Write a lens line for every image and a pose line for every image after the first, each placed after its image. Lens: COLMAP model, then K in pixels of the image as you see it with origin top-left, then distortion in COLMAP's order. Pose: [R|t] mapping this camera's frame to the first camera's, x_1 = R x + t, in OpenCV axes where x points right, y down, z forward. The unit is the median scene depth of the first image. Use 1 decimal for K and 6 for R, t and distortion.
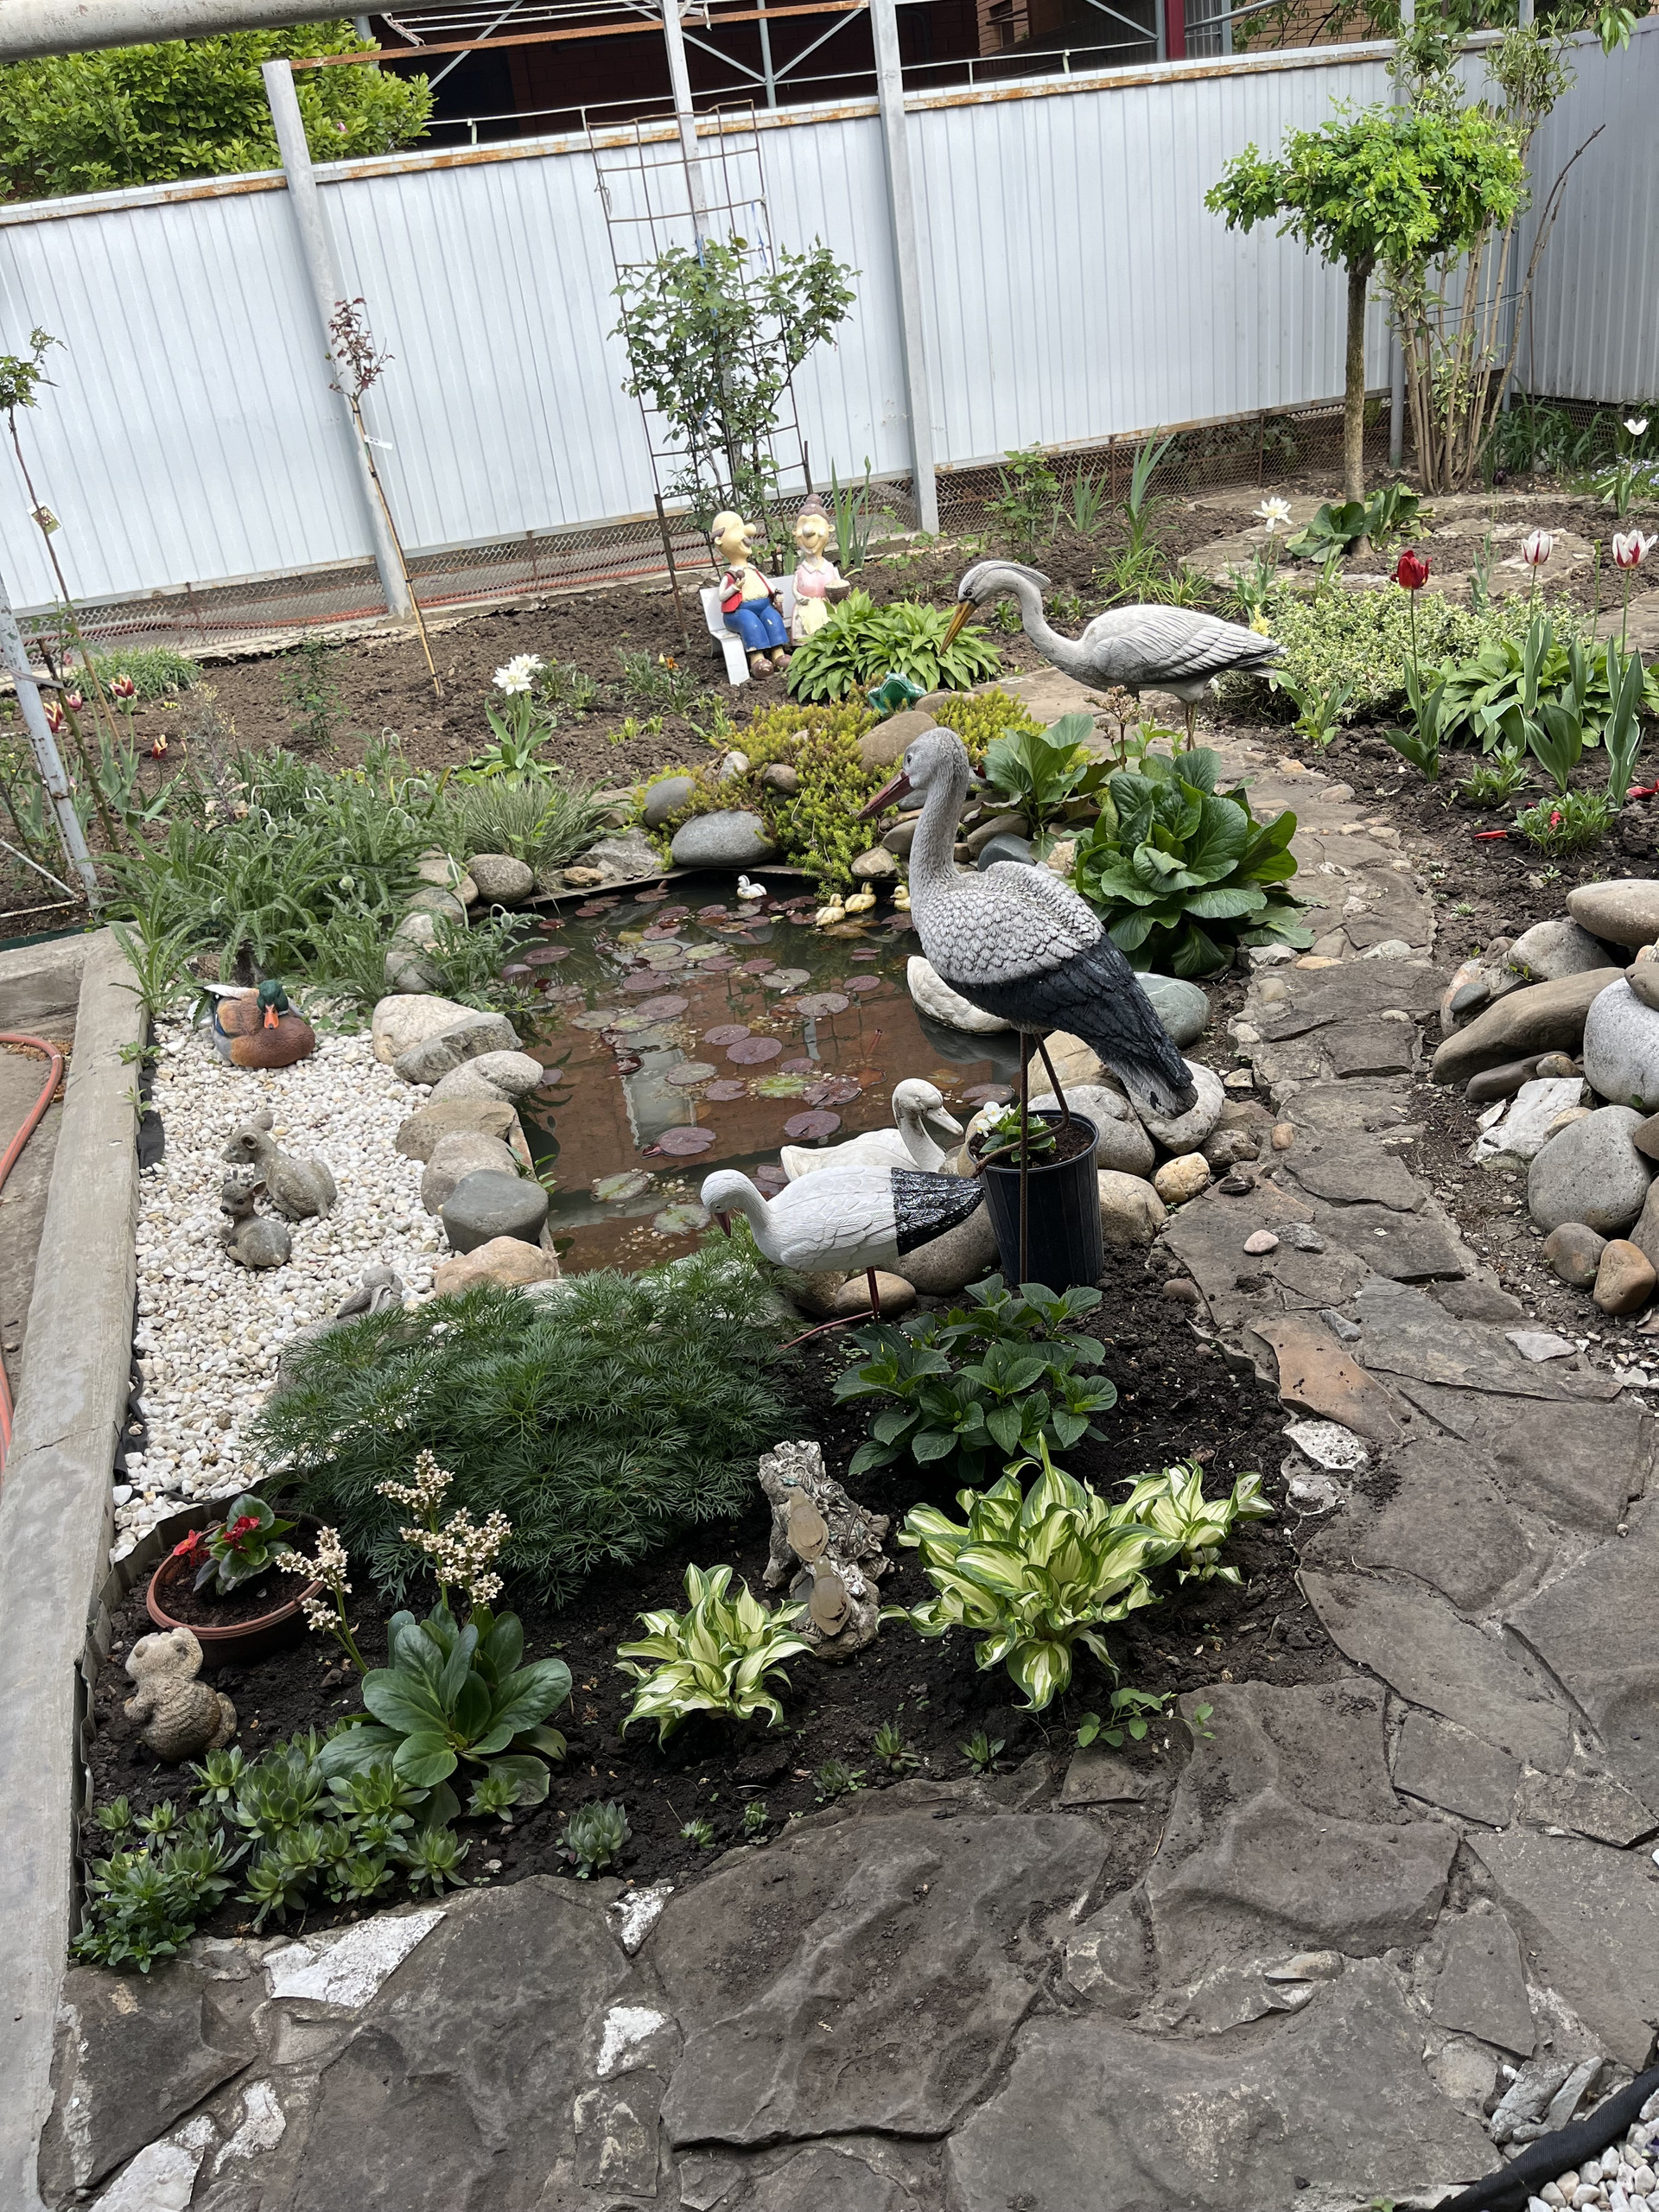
lens RADIAL K [[1691.1, 0, 828.1], [0, 1691.1, 1107.3], [0, 0, 1]] dist [0.071672, -0.104598]
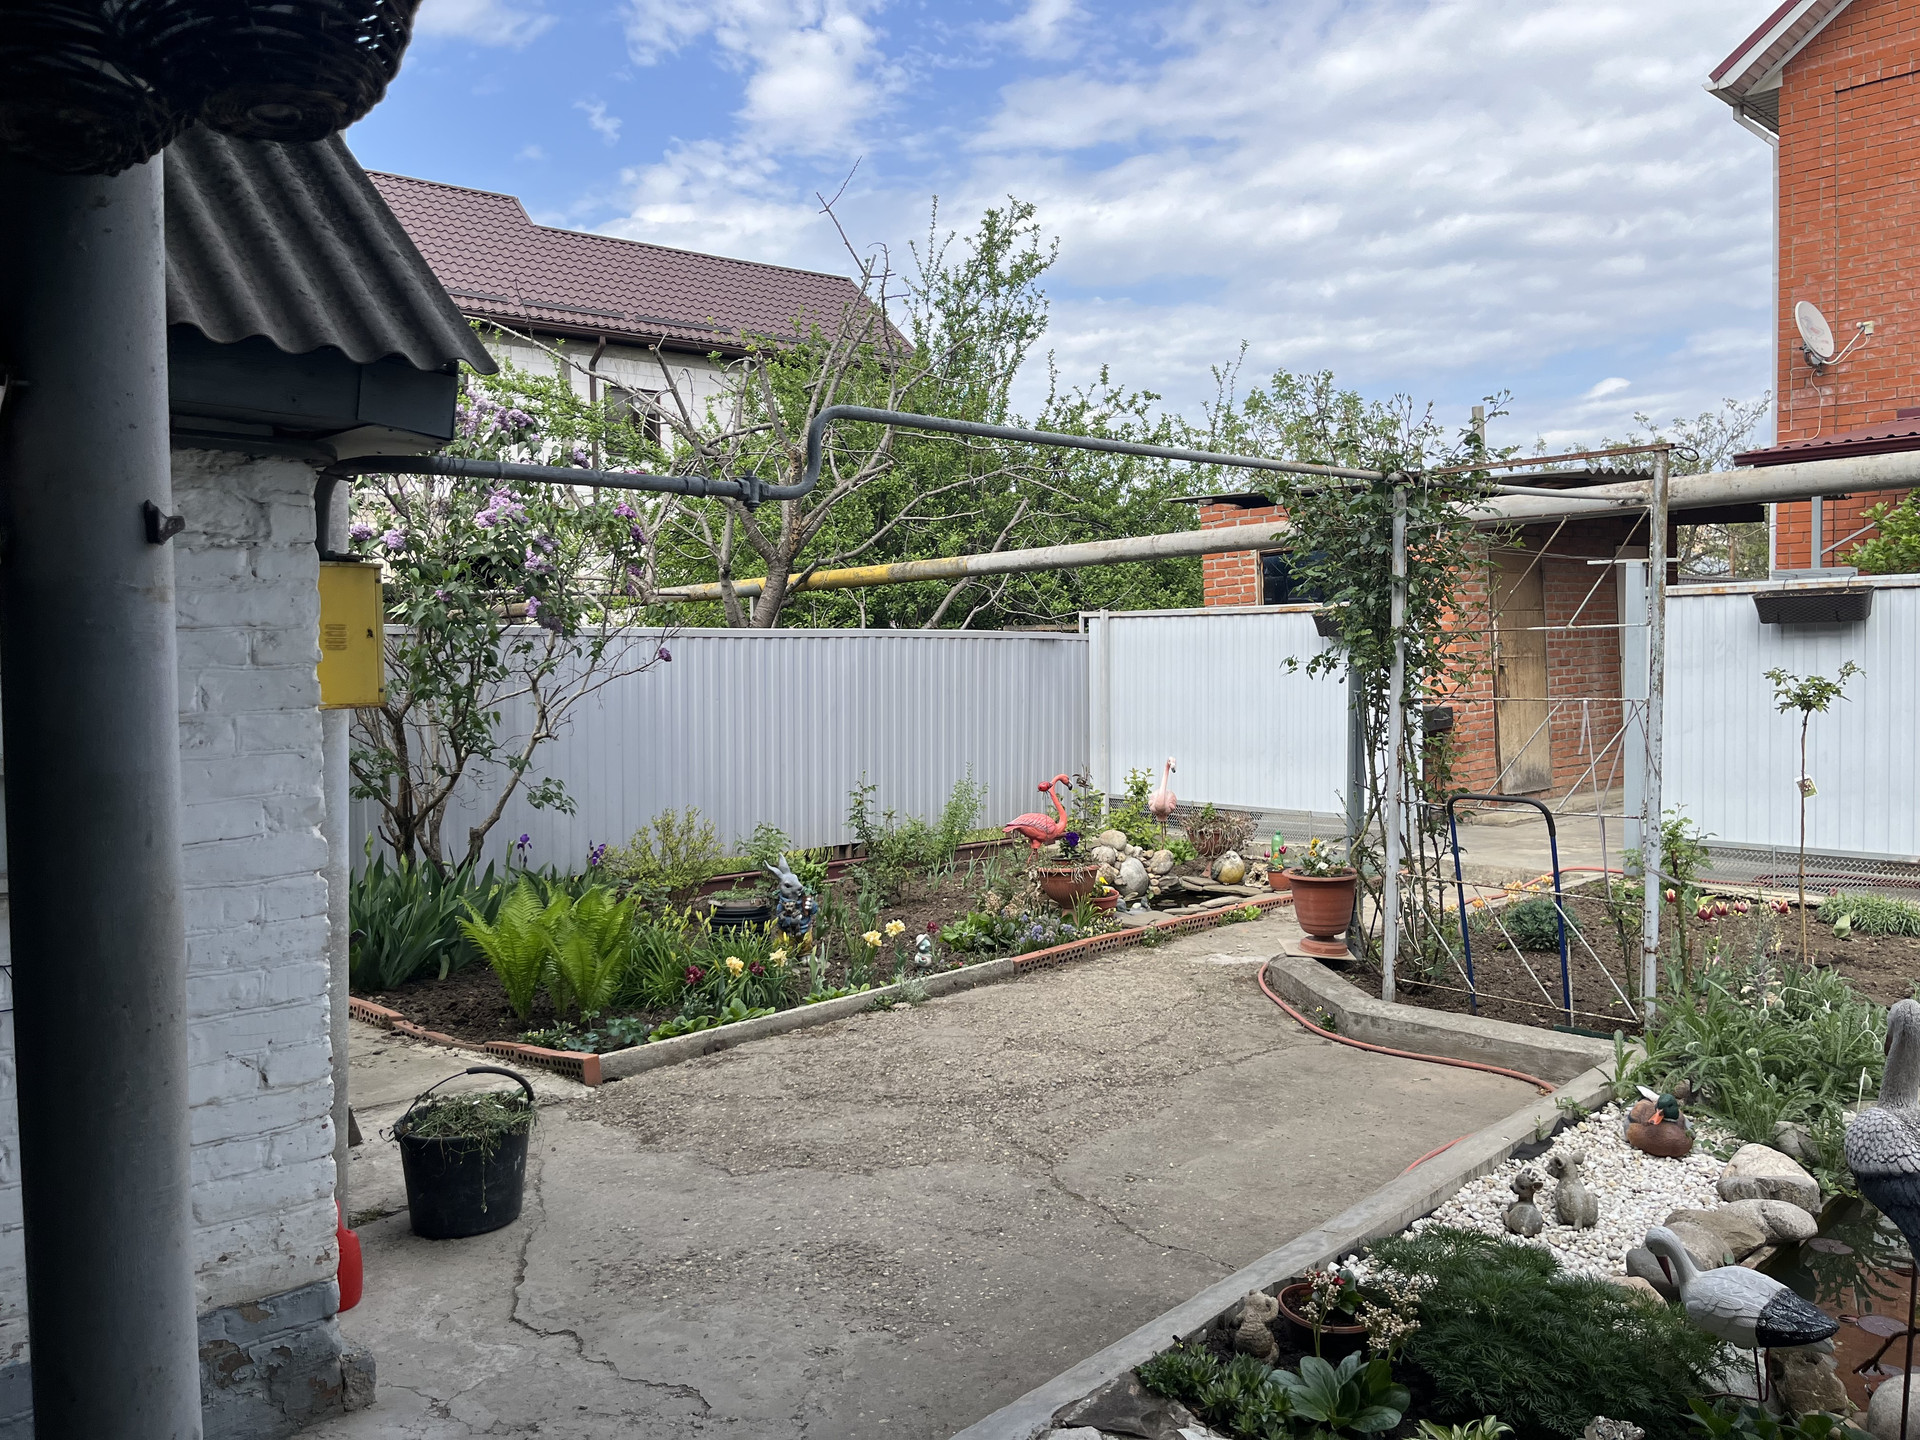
lens RADIAL K [[1467.9, 0, 959.8], [0, 1467.9, 723.3], [0, 0, 1]] dist [0.071672, -0.104598]
pose [[0.463460, 0.145518, -0.874088, 0.441549], [-0.442351, 0.892716, -0.085925, 0.017655], [0.767809, 0.426476, 0.478109, -0.178070]]
